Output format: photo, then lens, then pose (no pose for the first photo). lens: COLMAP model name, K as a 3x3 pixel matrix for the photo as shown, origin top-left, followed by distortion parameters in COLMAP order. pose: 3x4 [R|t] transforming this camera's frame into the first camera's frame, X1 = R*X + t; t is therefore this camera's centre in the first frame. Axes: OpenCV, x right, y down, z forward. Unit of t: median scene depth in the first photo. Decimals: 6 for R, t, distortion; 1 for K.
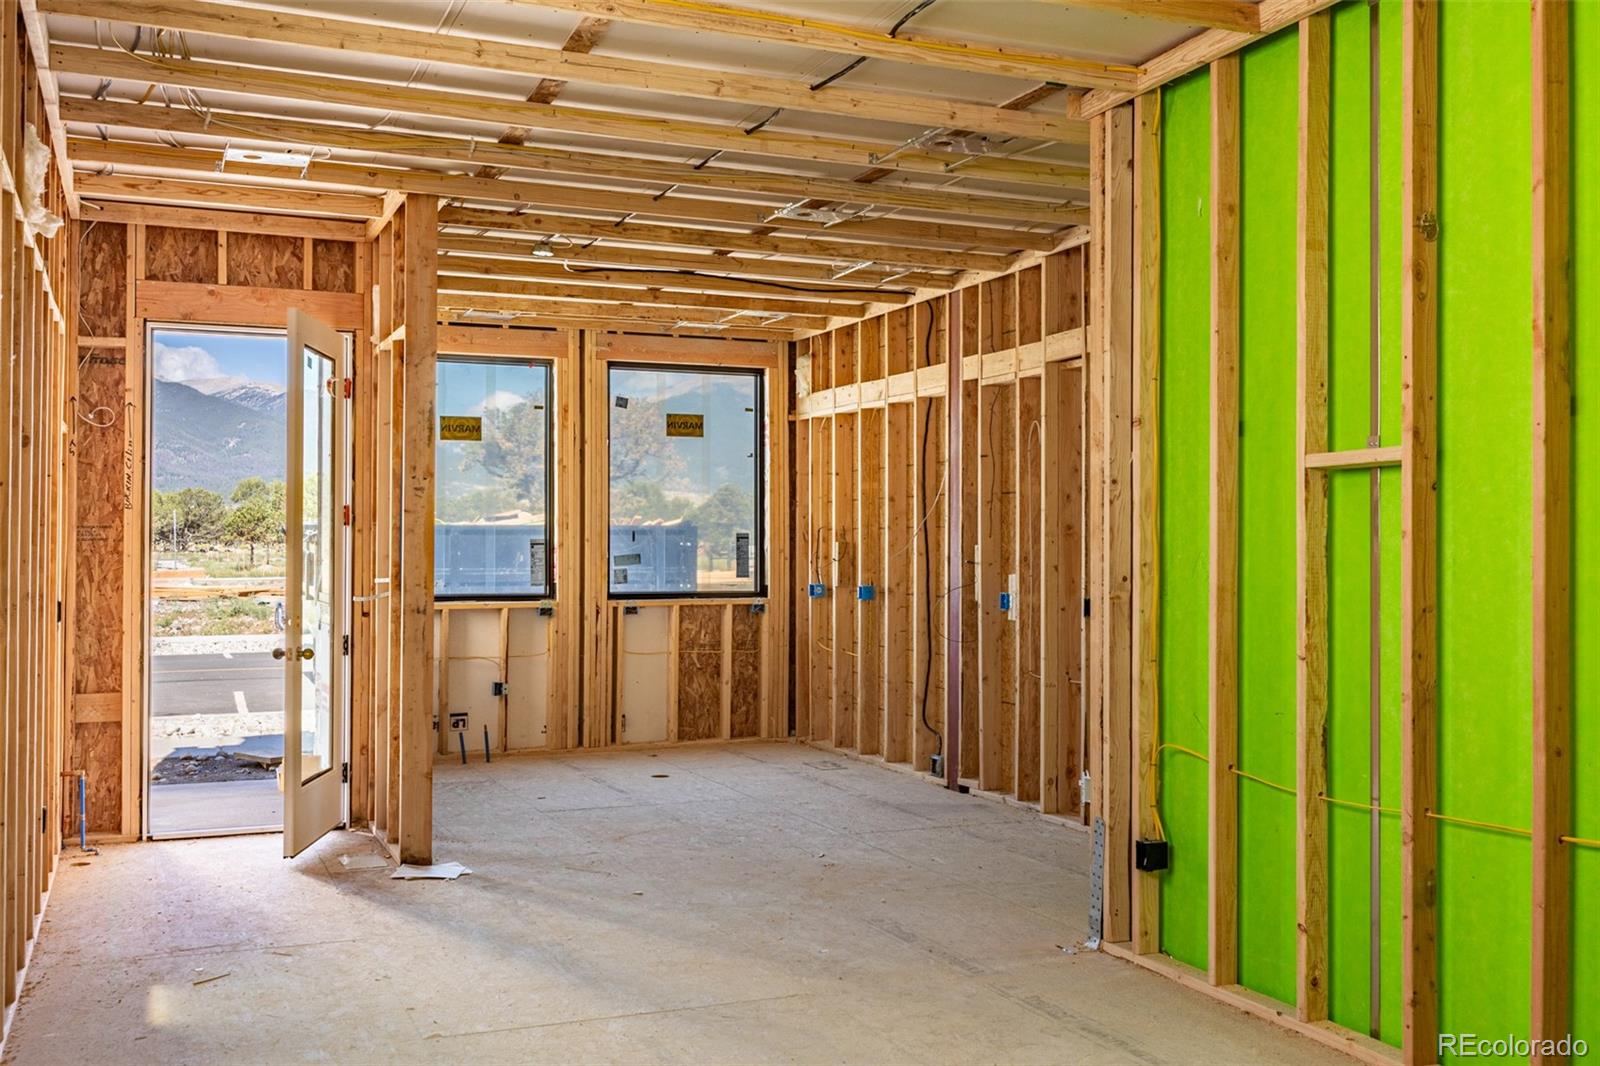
lens RADIAL K [[1550.8, 0, 800.0], [0, 1550.8, 533.0], [0, 0, 1]] dist [0.016536, -0.014113]
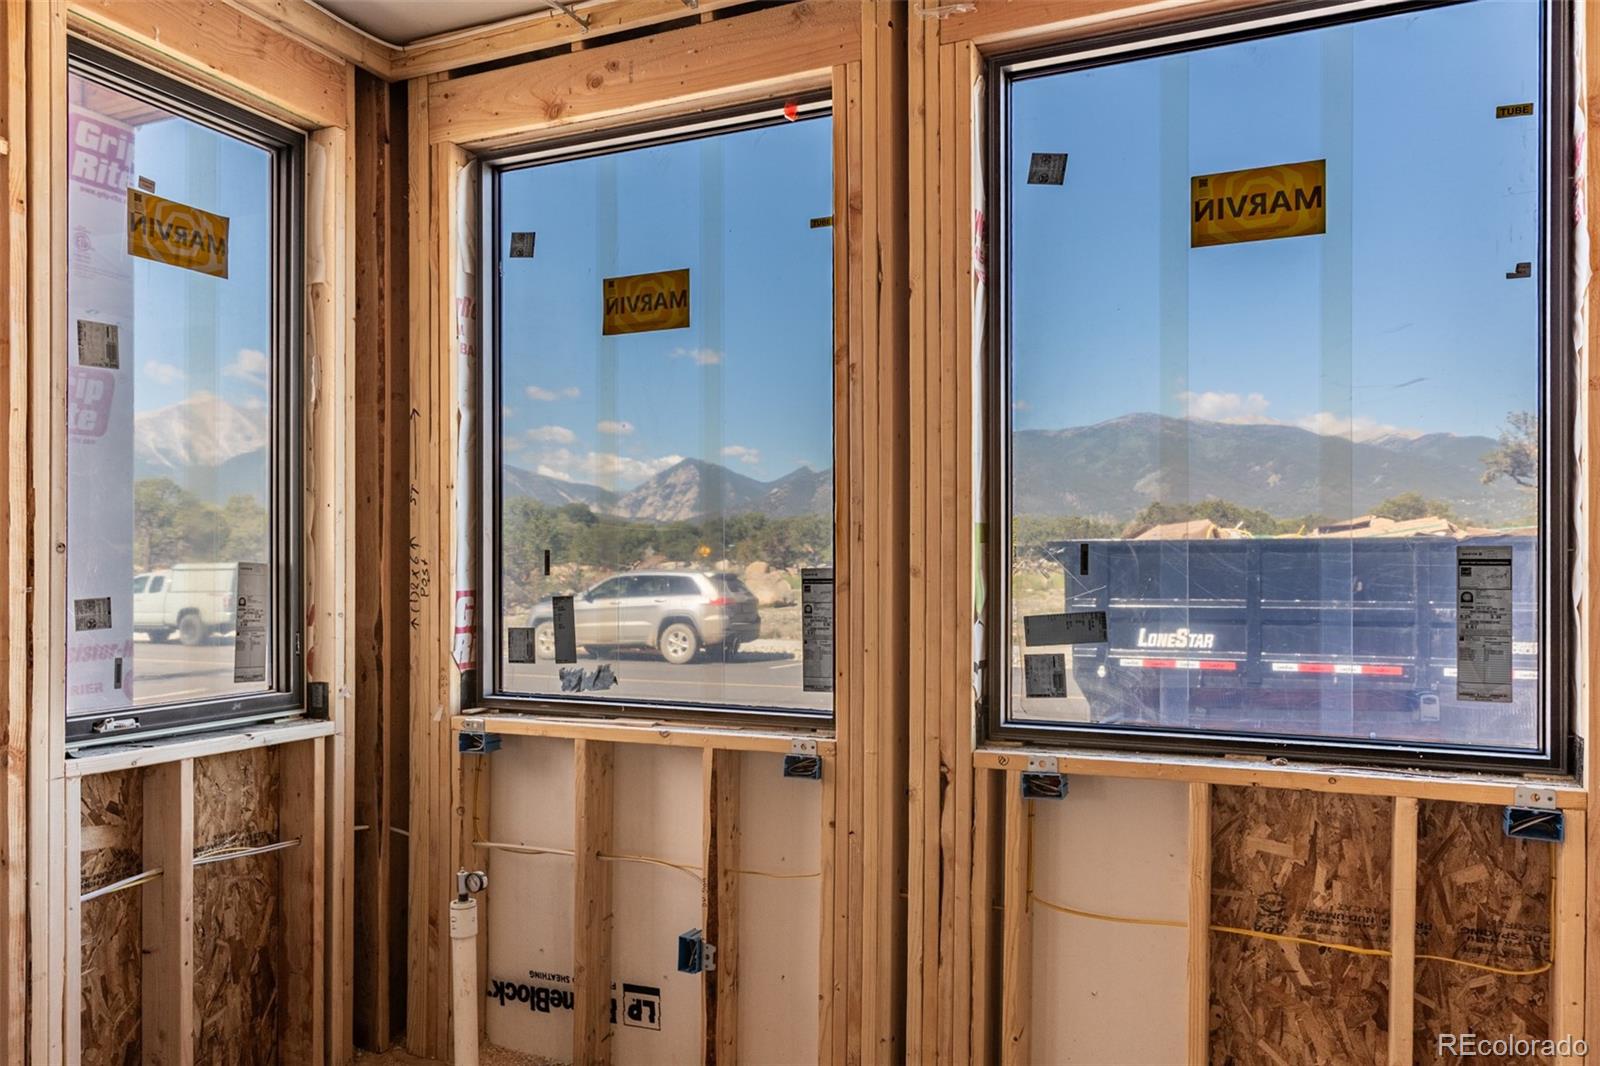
lens RADIAL K [[1142.2, 0, 798.9], [0, 1142.2, 561.4], [0, 0, 1]] dist [-0.000294, -0.000226]
pose [[0.681622, -0.001192, -0.731704, 0.028127], [0.008708, 0.999941, 0.006483, 0.000403], [0.731653, -0.010791, 0.681592, 0.687984]]
